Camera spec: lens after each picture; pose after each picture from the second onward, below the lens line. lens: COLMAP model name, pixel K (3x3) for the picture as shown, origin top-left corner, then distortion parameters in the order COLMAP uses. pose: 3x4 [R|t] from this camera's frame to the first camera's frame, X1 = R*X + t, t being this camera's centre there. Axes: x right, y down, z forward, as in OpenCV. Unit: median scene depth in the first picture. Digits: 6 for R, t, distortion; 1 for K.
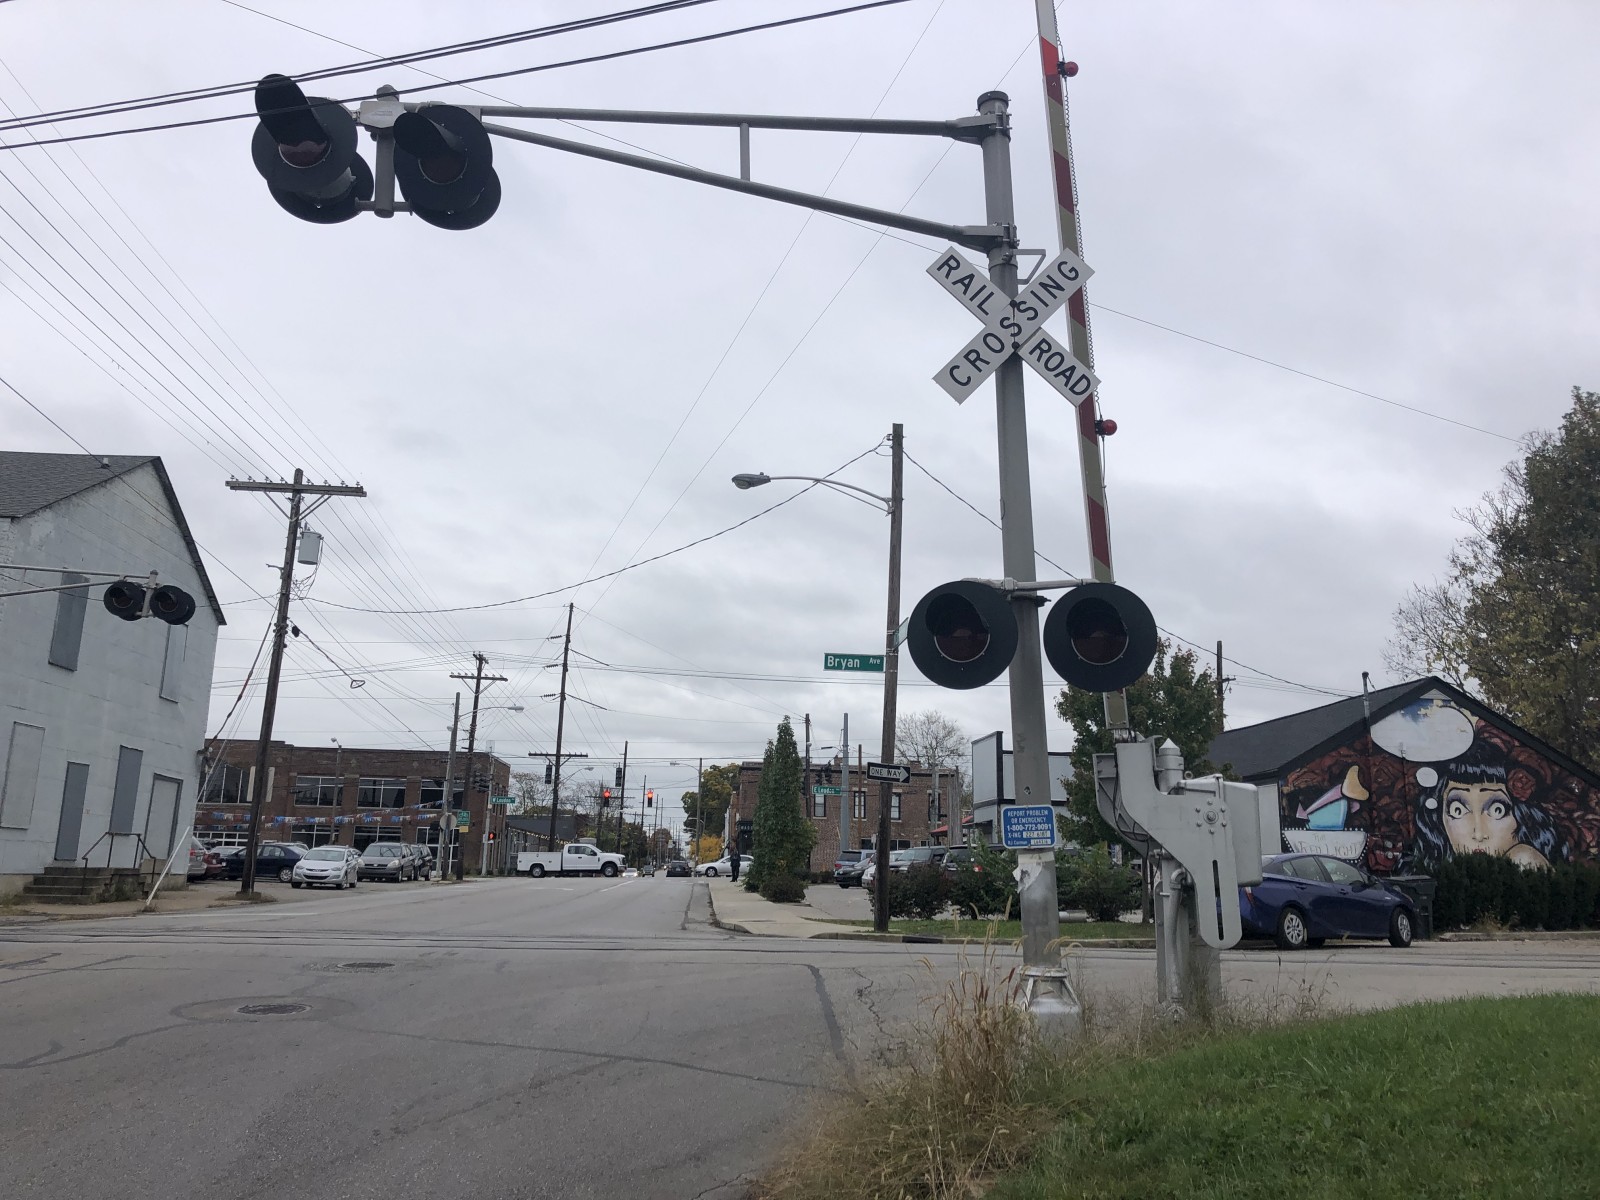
lens RADIAL K [[1320.4, 0, 796.9], [0, 1320.4, 595.4], [0, 0, 1]] dist [0.040356, -0.037072]
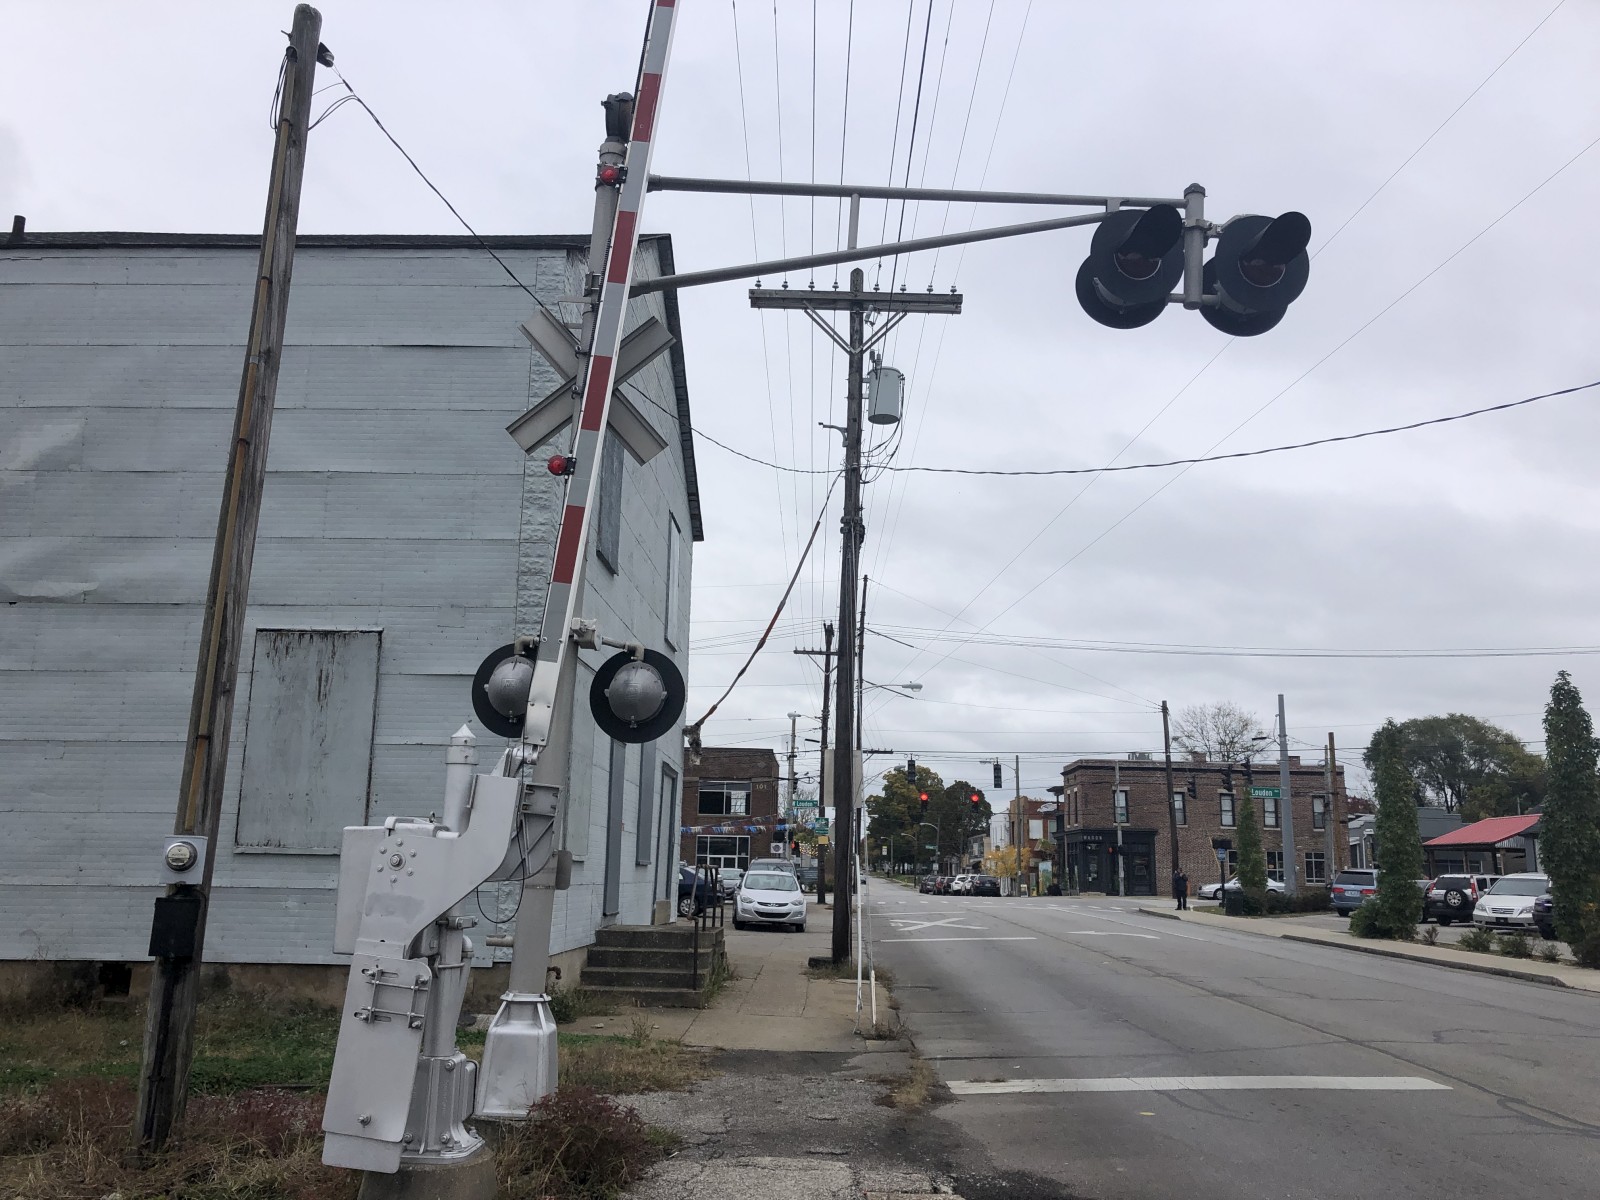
lens RADIAL K [[1320.4, 0, 805.8], [0, 1320.4, 611.0], [0, 0, 1]] dist [0.040356, -0.037072]
pose [[0.995116, -0.019892, -0.096683, -0.343897], [0.020740, 0.999755, 0.007779, 0.057941], [0.096505, -0.009747, 0.995285, 0.383399]]
